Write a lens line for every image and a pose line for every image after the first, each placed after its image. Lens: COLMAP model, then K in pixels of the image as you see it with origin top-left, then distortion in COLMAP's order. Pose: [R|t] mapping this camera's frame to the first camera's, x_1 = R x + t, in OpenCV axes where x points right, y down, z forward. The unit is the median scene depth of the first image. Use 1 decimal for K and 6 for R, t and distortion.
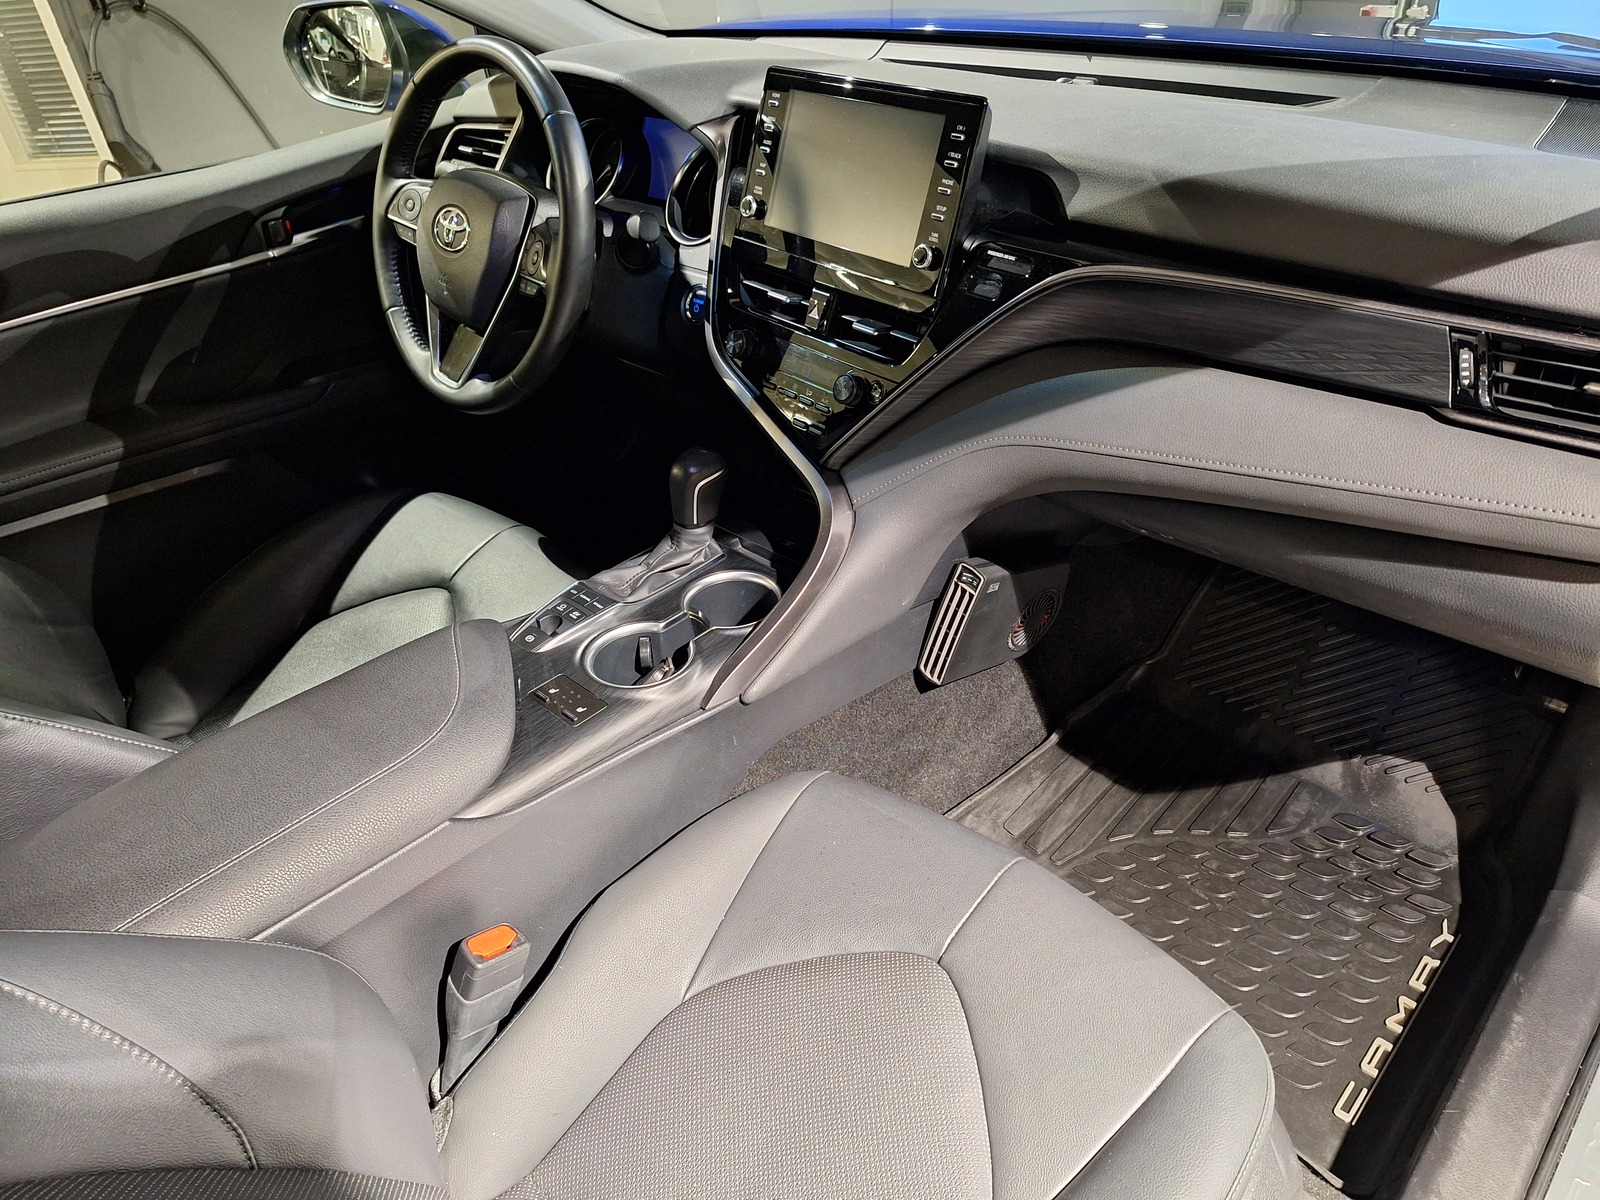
lens RADIAL K [[1150.5, 0, 800.0], [0, 1150.5, 600.0], [0, 0, 1]] dist [0.067509, -0.001149]
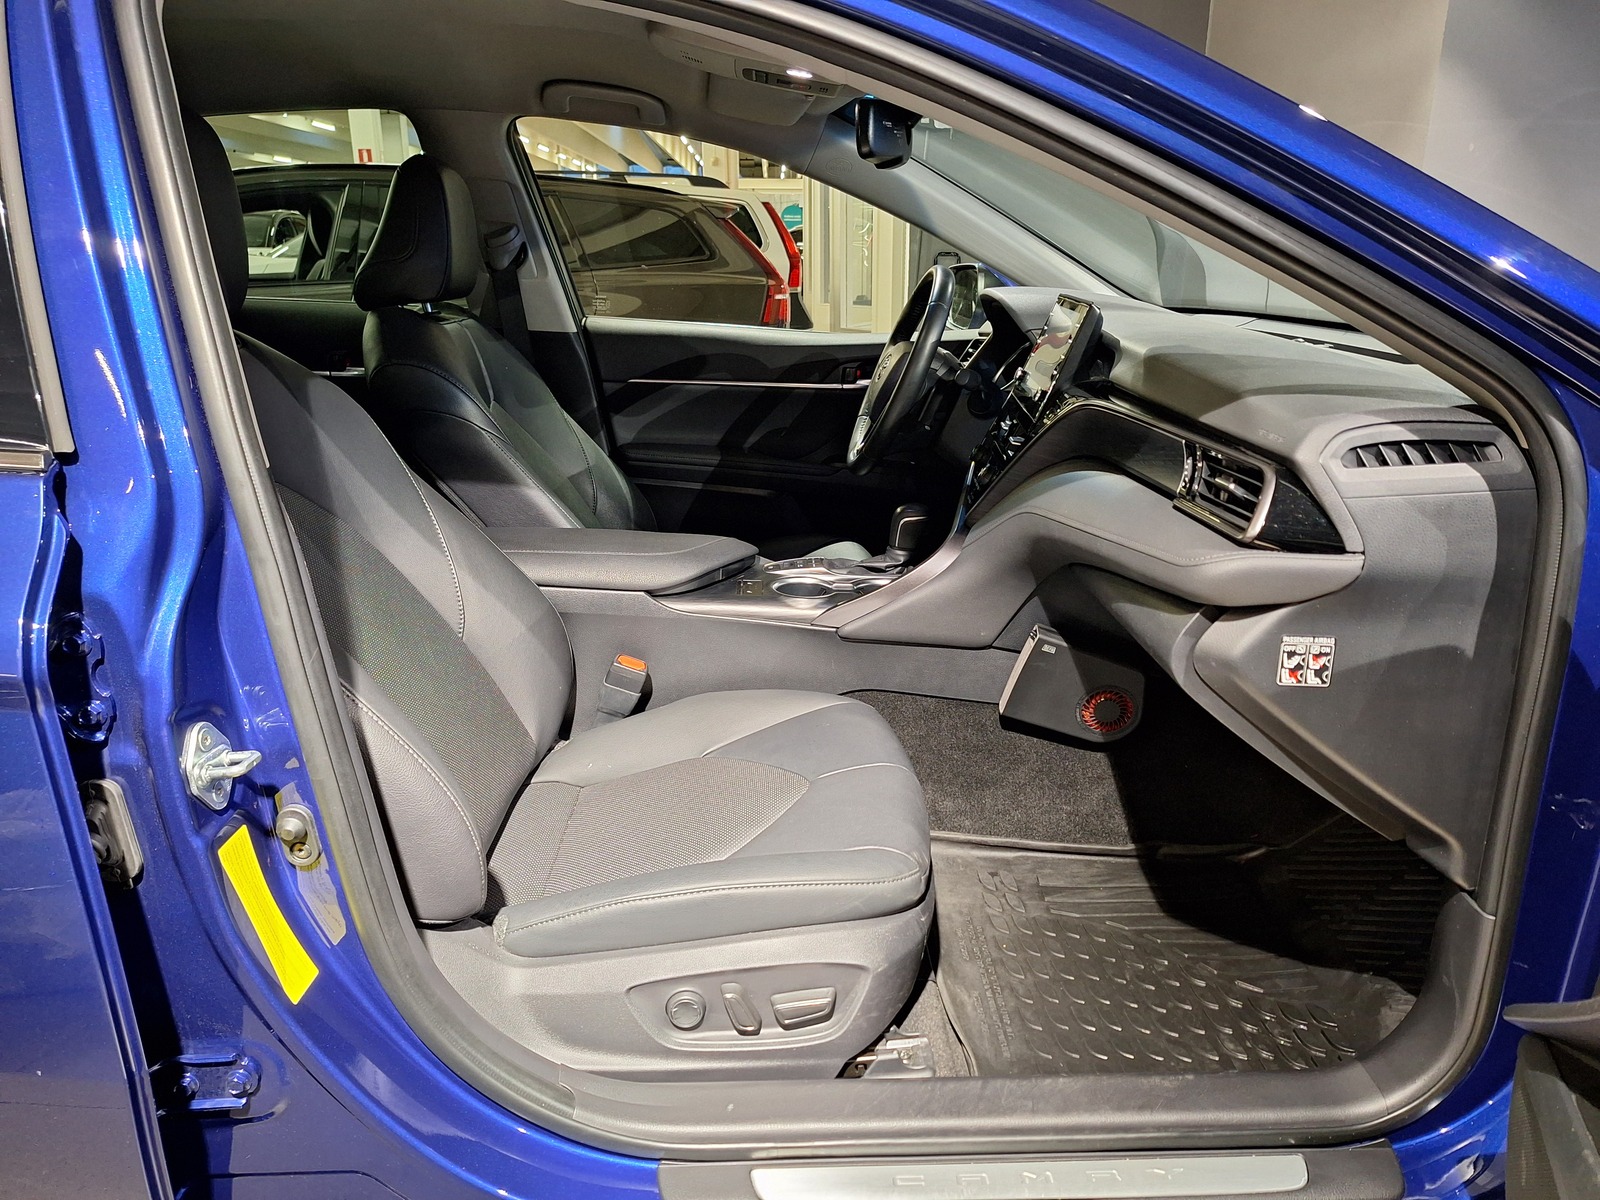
lens RADIAL K [[1150.5, 0, 800.0], [0, 1150.5, 600.0], [0, 0, 1]] dist [0.067509, -0.001149]
pose [[0.702407, 0.289310, -0.650326, 0.690866], [-0.457163, 0.883669, -0.100657, 0.173488], [0.545552, 0.368008, 0.752957, -0.150567]]
